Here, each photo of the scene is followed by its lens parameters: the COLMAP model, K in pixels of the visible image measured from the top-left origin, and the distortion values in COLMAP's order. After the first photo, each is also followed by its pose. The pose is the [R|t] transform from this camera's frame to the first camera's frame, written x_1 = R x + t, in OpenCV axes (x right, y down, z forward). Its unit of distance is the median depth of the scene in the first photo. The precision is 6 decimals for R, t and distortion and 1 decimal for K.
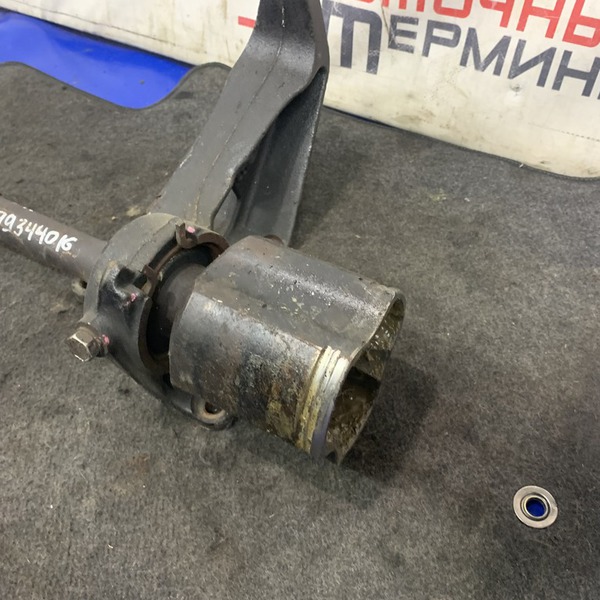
lens RADIAL K [[634.9, 0, 300.0], [0, 634.9, 300.0], [0, 0, 1]] dist [-0.012286, 0.031828]
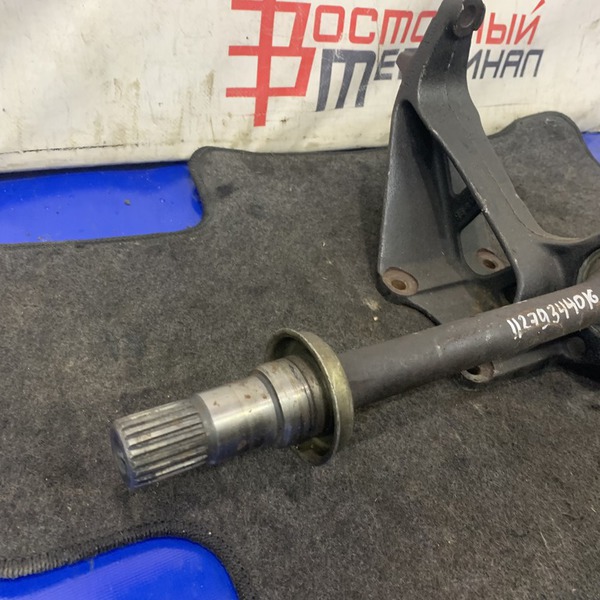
lens RADIAL K [[625.8, 0, 309.3], [0, 625.8, 300.9], [0, 0, 1]] dist [0.009253, 0.004429]
pose [[0.466575, -0.466445, 0.751490, -1.005301], [0.493783, 0.842275, 0.216221, -0.394420], [-0.733816, 0.270189, 0.623307, 0.538270]]
